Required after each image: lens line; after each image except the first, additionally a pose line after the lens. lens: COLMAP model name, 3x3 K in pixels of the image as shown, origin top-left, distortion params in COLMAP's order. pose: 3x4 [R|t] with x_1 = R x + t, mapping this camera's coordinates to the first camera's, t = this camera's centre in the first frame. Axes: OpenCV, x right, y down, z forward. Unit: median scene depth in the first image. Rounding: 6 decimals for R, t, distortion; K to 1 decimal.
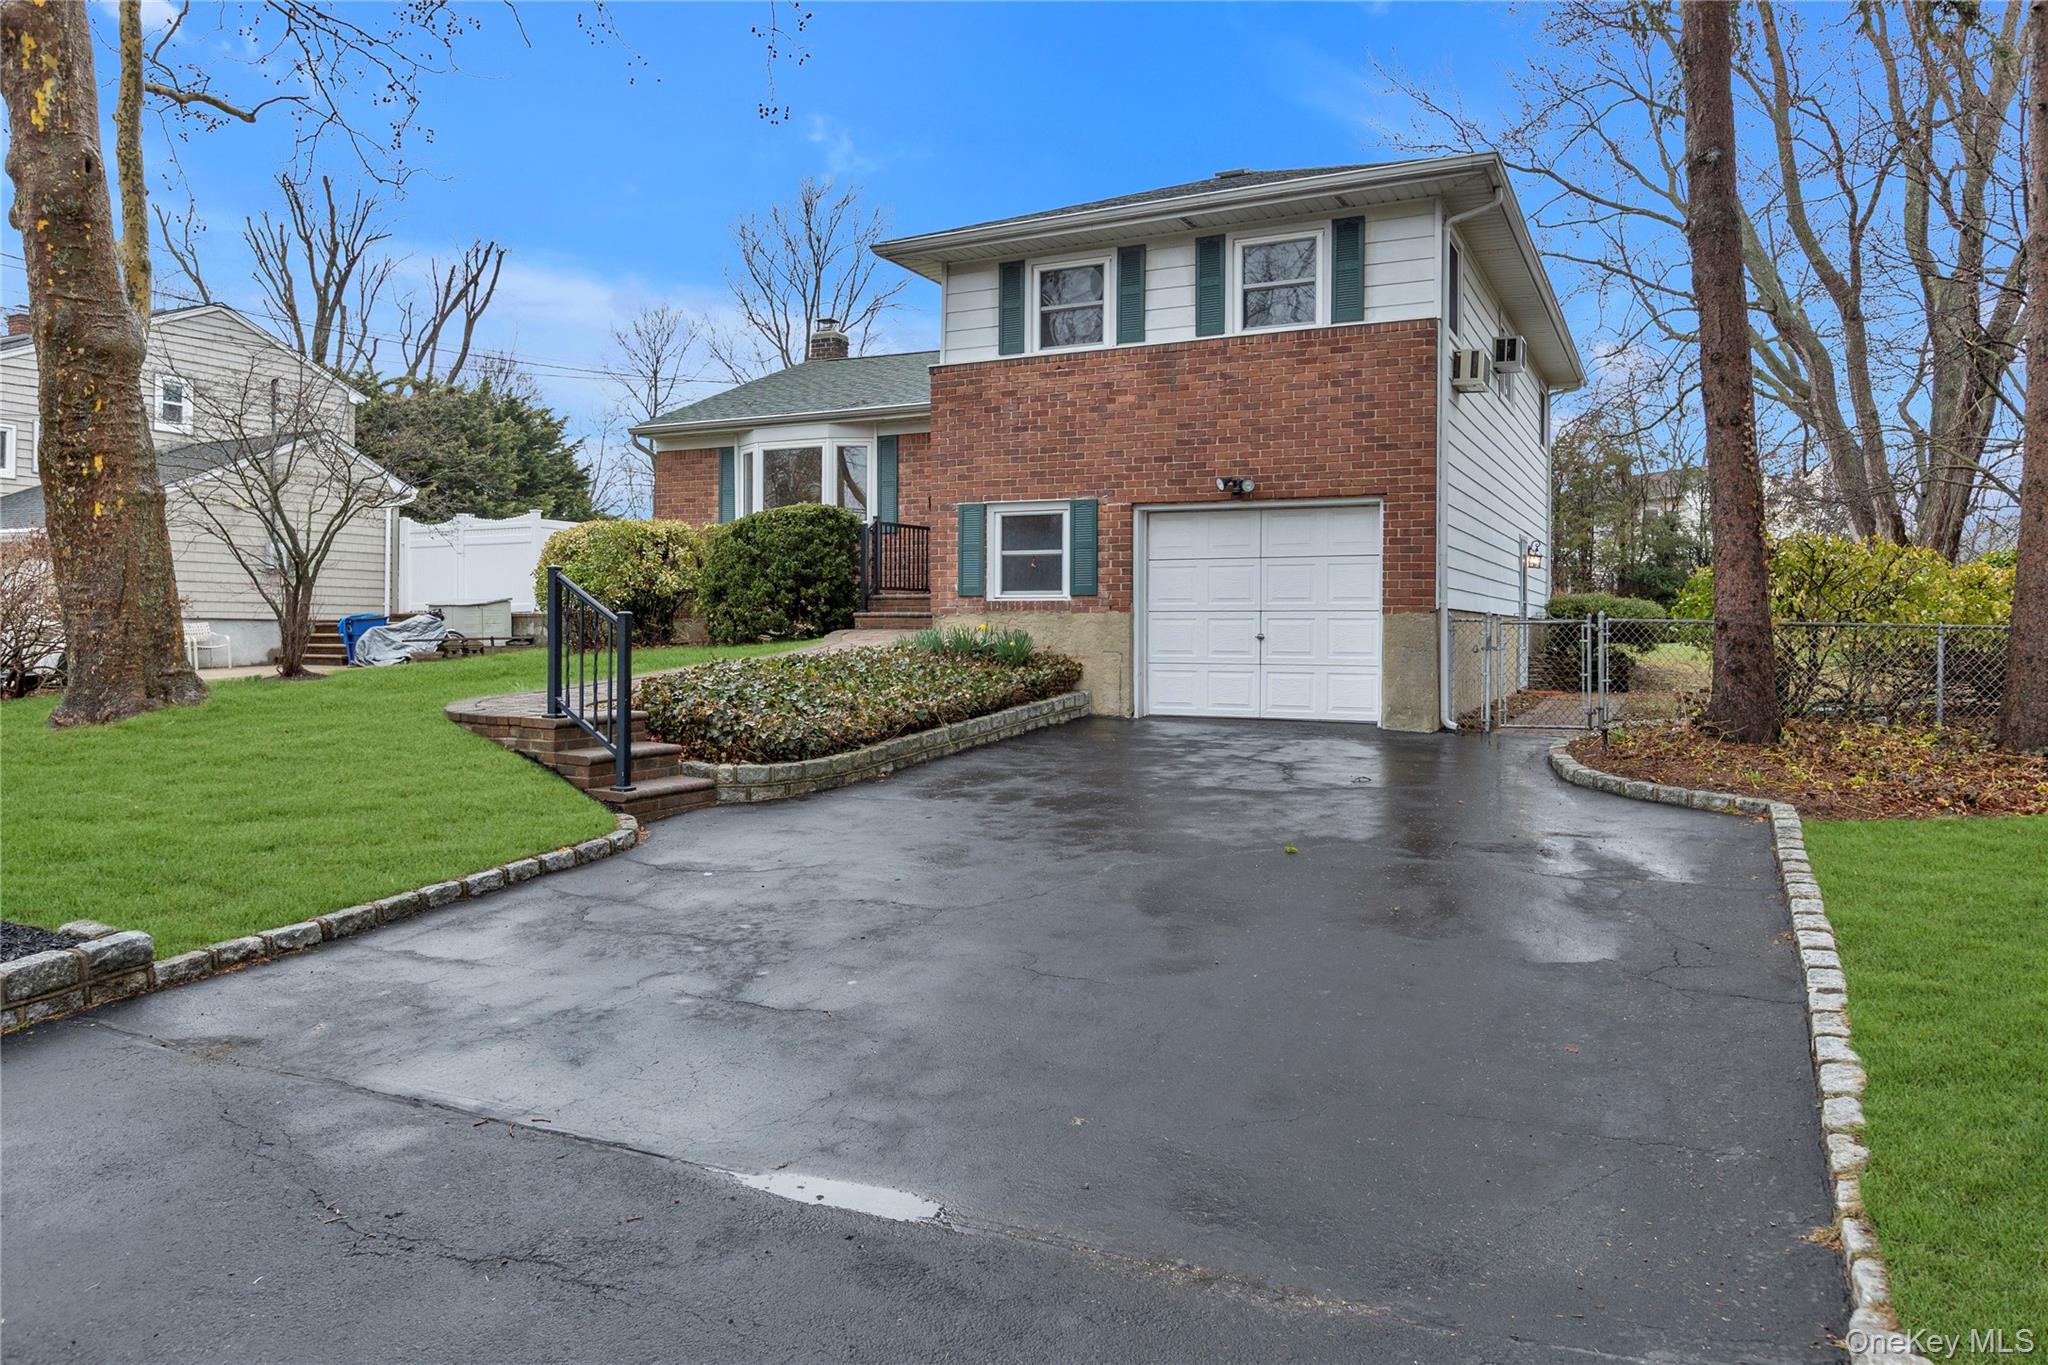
lens RADIAL K [[1063.6, 0, 1024.7], [0, 1063.6, 623.1], [0, 0, 1]] dist [0.002758, -0.002484]
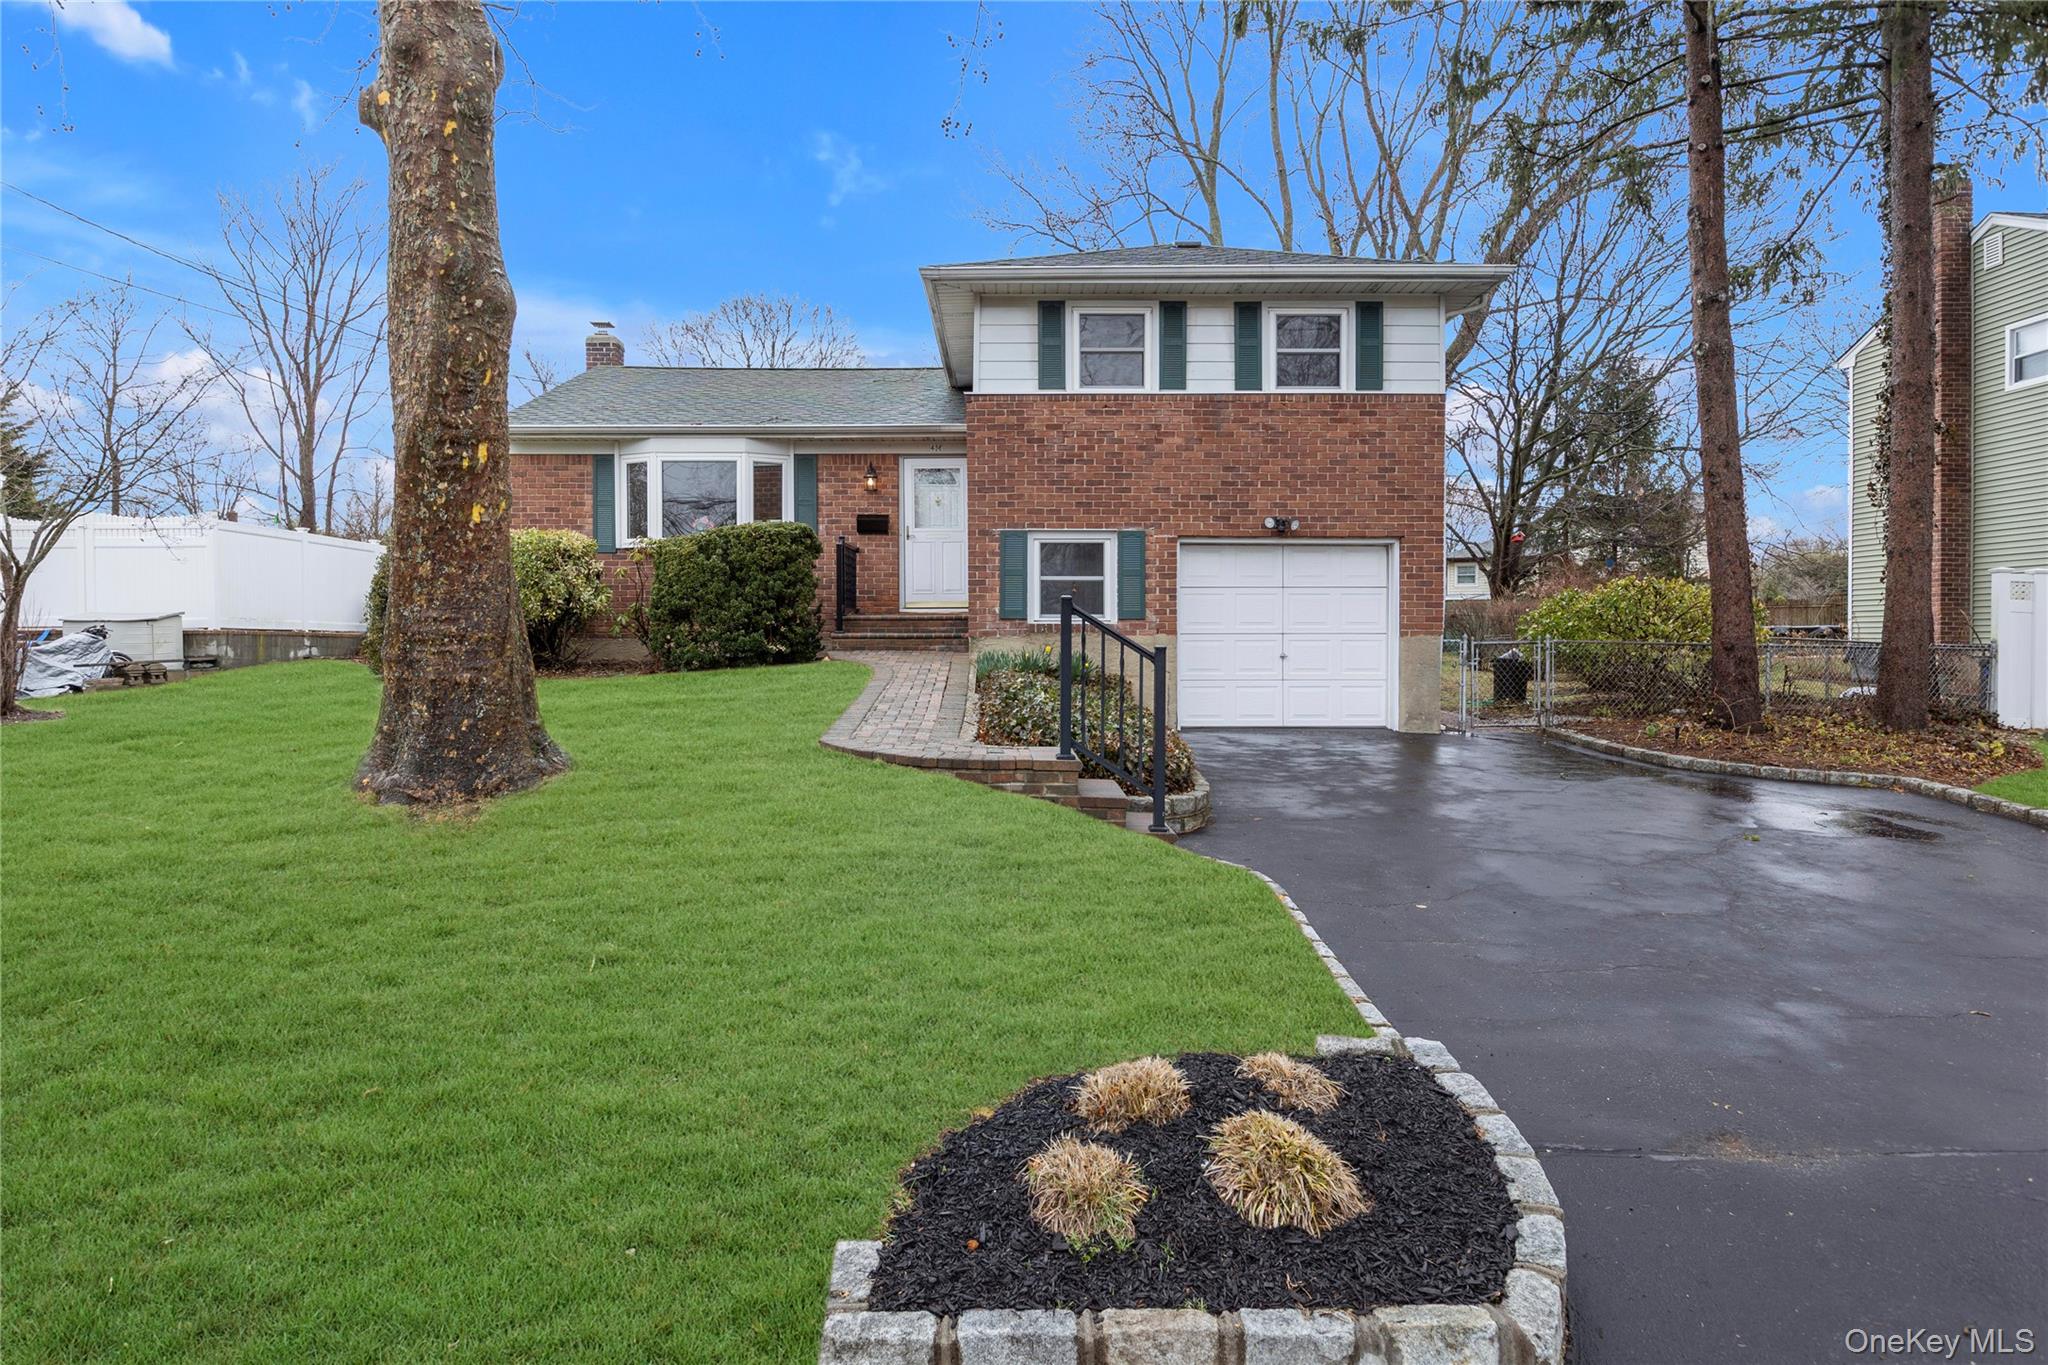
lens RADIAL K [[975.2, 0, 1026.2], [0, 975.2, 643.8], [0, 0, 1]] dist [-0.004990, -0.000132]
pose [[0.932163, -0.005816, 0.361991, -0.409758], [0.002775, 0.999956, 0.008921, -0.010223], [-0.362028, -0.007311, 0.932139, 0.114394]]
